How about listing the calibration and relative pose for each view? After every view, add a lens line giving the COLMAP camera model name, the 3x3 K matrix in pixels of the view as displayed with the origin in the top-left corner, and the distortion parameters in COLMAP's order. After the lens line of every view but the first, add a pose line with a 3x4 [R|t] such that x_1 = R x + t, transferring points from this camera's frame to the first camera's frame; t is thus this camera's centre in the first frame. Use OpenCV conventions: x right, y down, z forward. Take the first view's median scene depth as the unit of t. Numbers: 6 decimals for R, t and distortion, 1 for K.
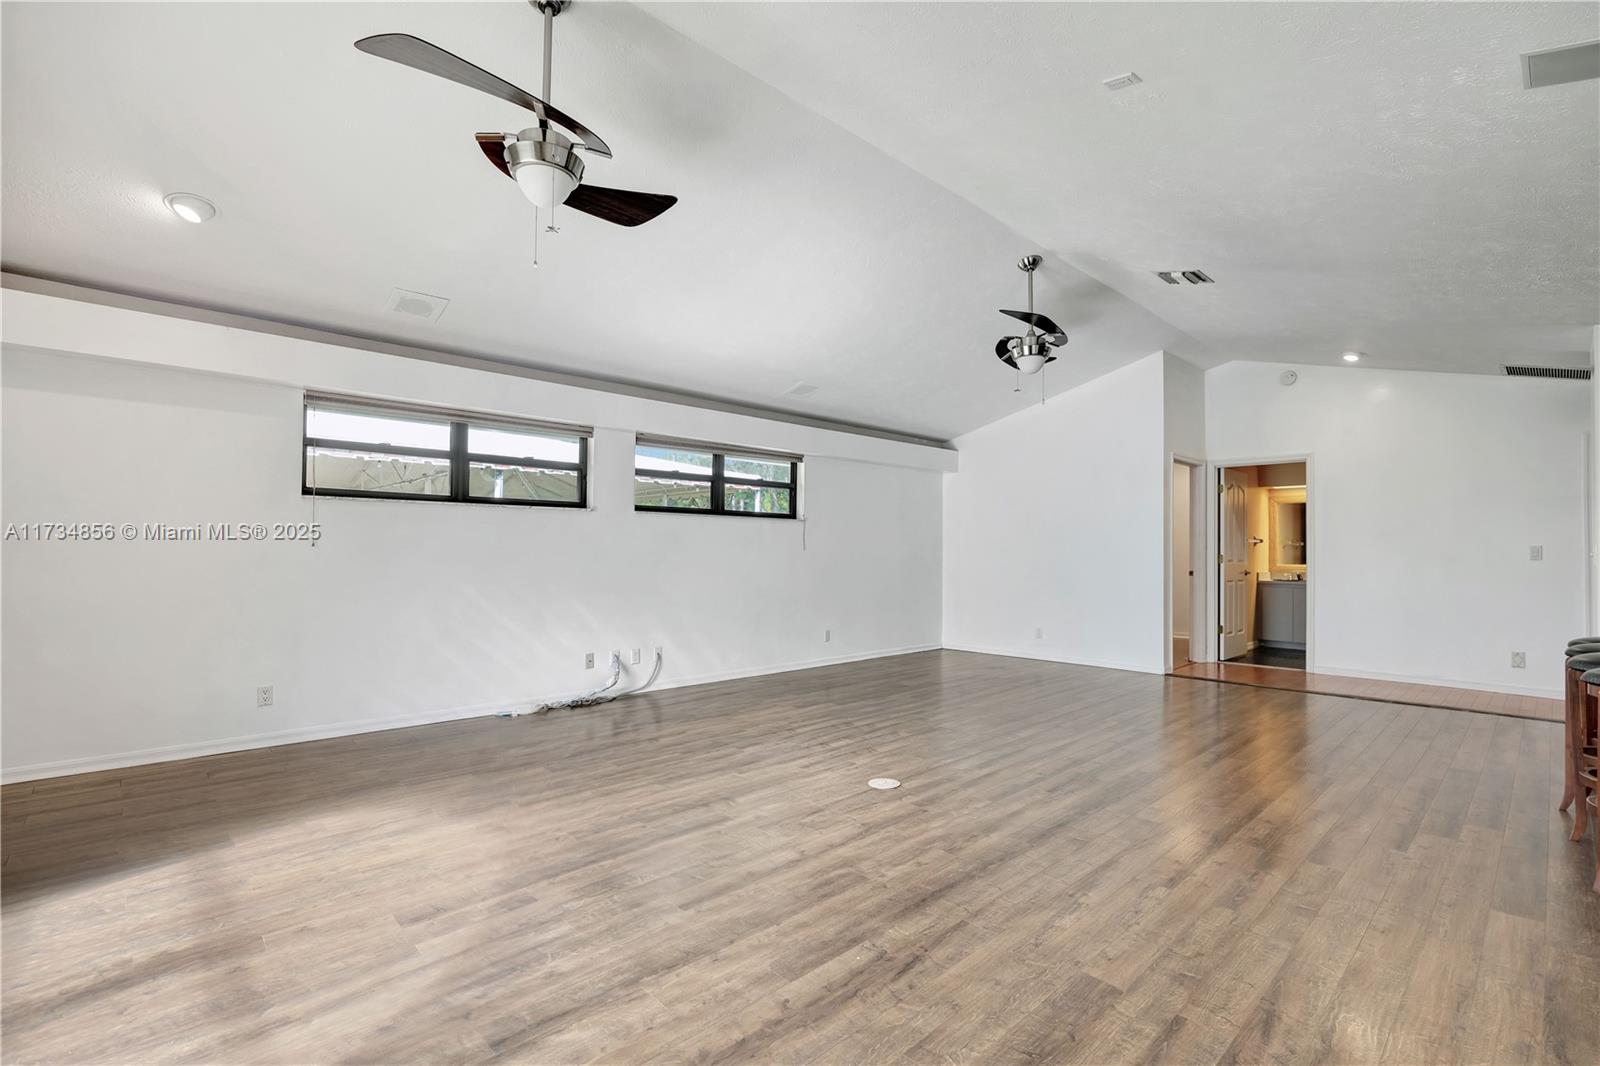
lens RADIAL K [[705.2, 0, 800.0], [0, 705.2, 533.0], [0, 0, 1]] dist [-0.002061, -0.000197]
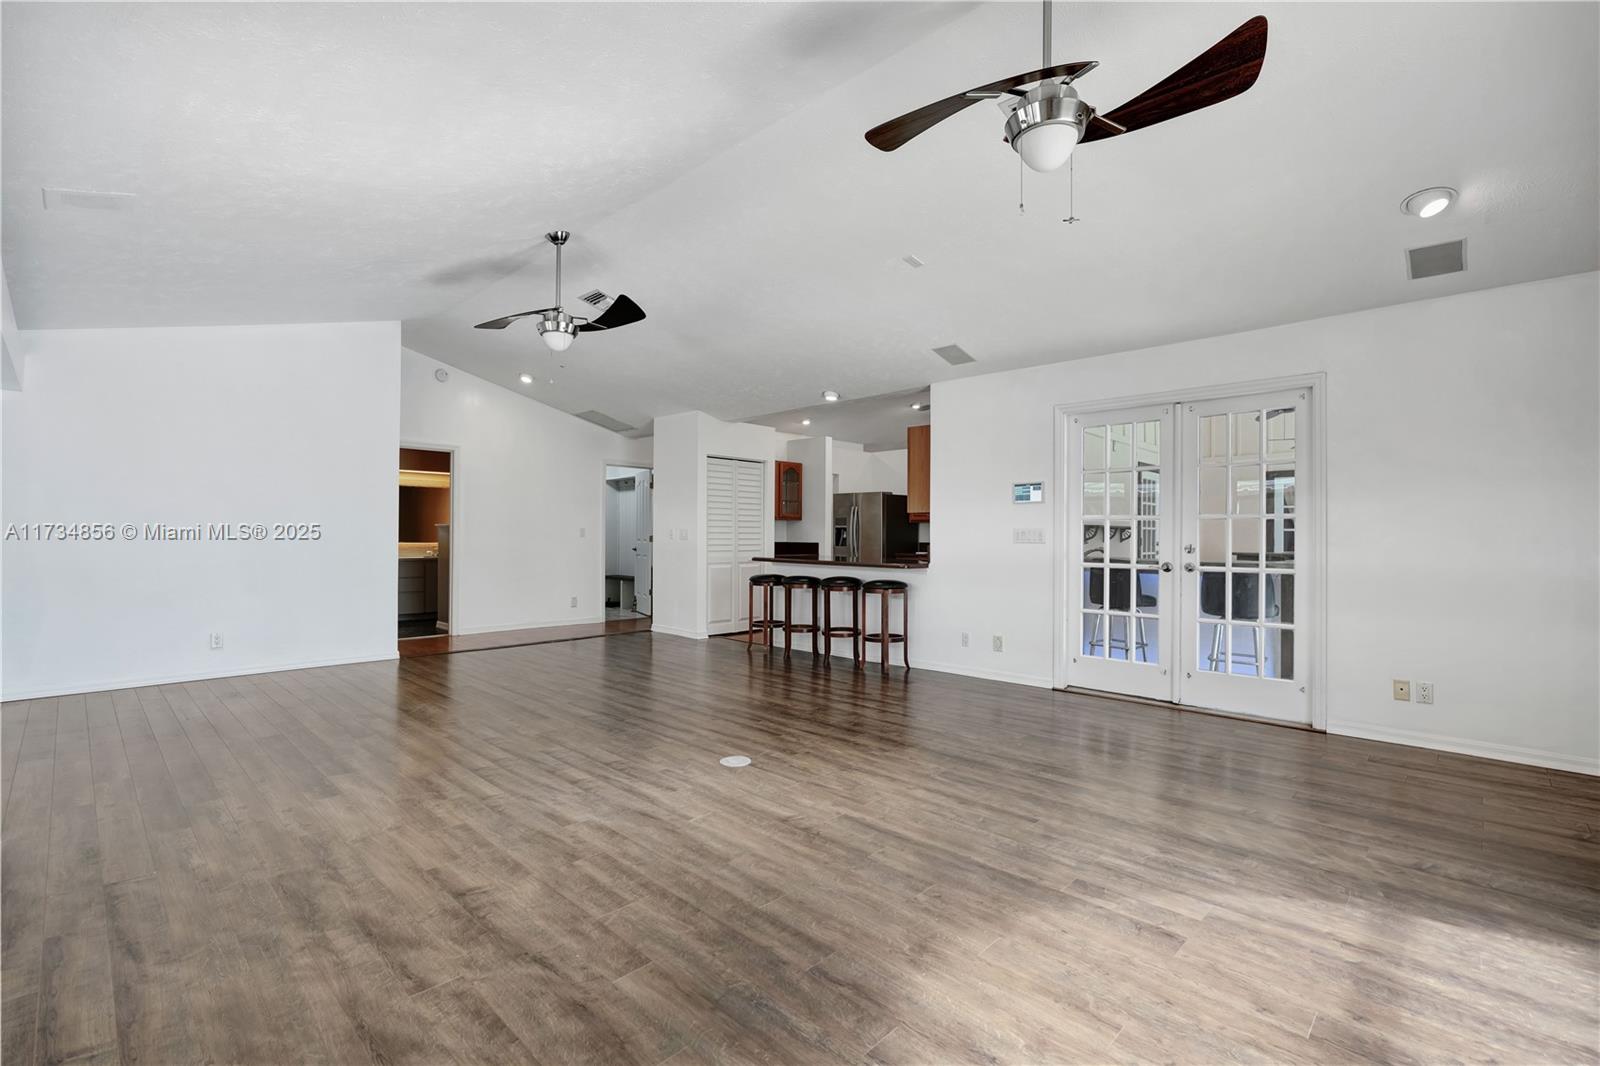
lens RADIAL K [[715.6, 0, 800.0], [0, 715.6, 533.0], [0, 0, 1]] dist [-0.021181, 0.009754]
pose [[-0.041271, 0.001233, 0.999147, -1.082993], [-0.030902, 0.999519, -0.002510, 0.033768], [-0.998670, -0.030979, -0.041213, 1.147486]]
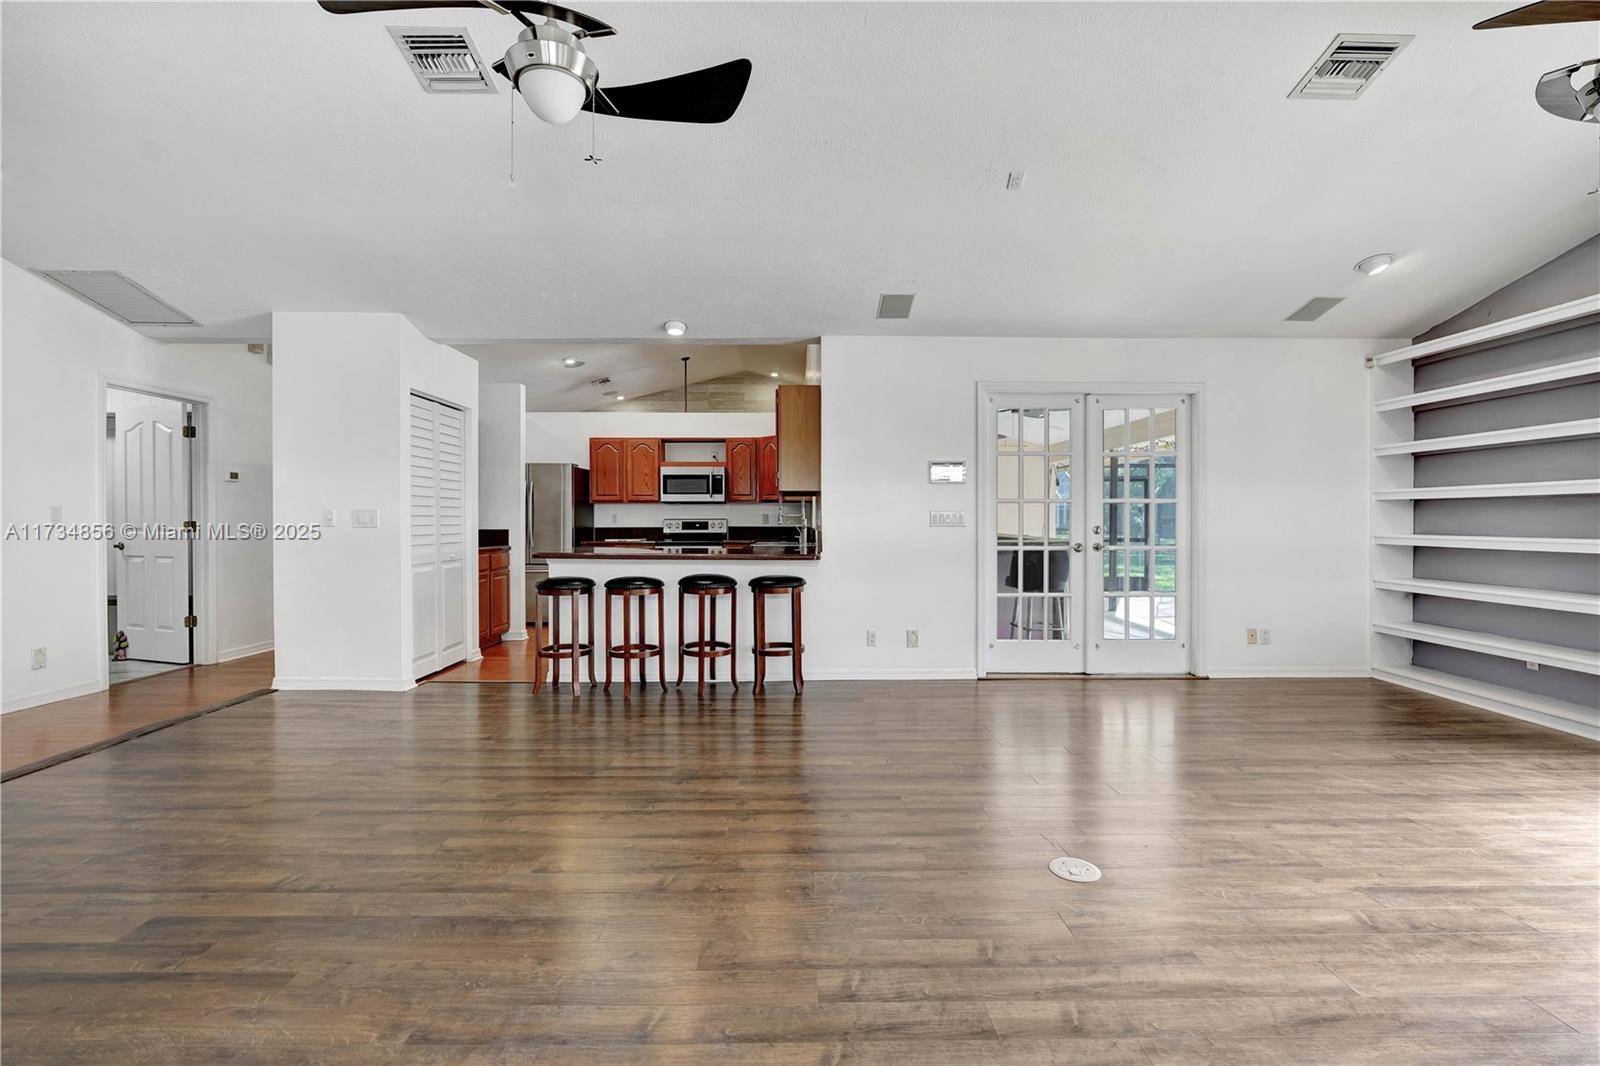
lens RADIAL K [[715.6, 0, 800.0], [0, 715.6, 533.0], [0, 0, 1]] dist [-0.021181, 0.009754]
pose [[-0.737846, -0.017665, 0.674738, -0.159463], [-0.019913, 0.999792, 0.004400, 0.051260], [-0.674675, -0.010189, -0.738044, 1.991002]]
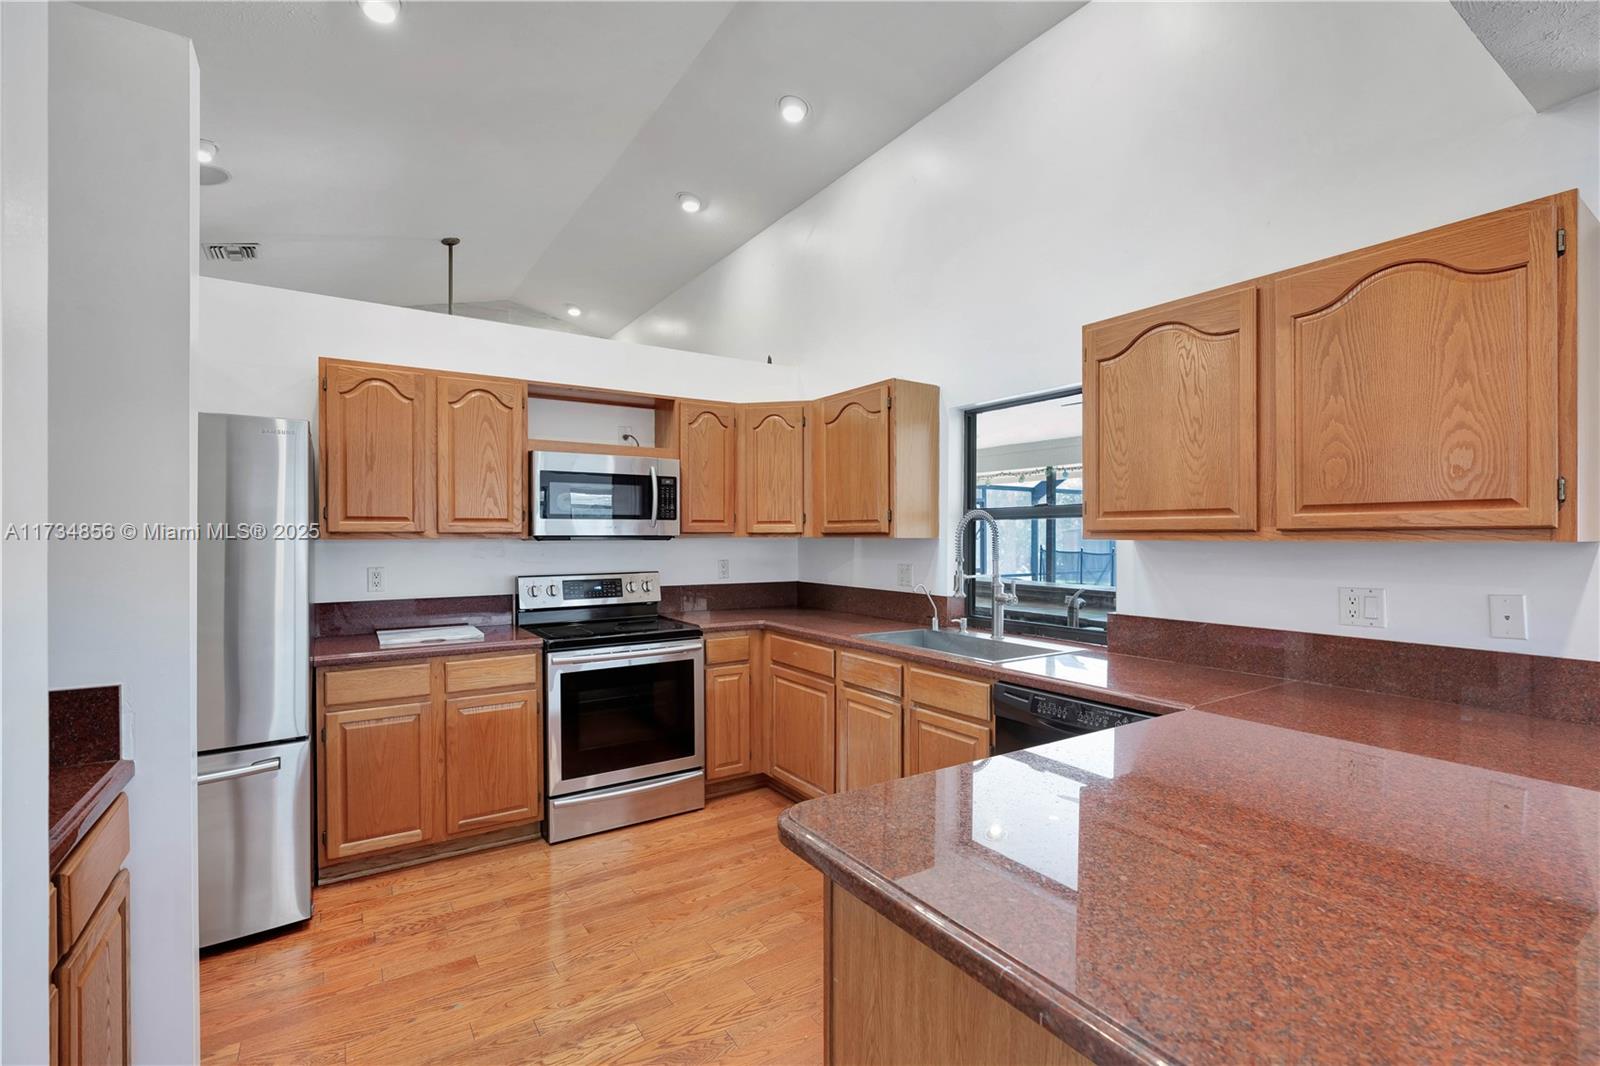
lens RADIAL K [[715.6, 0, 800.0], [0, 715.6, 533.0], [0, 0, 1]] dist [-0.021181, 0.009754]
pose [[-0.986651, -0.006788, 0.162708, 1.531604], [-0.010385, 0.999720, -0.021268, -0.033209], [-0.162518, -0.022674, -0.986445, 1.345748]]
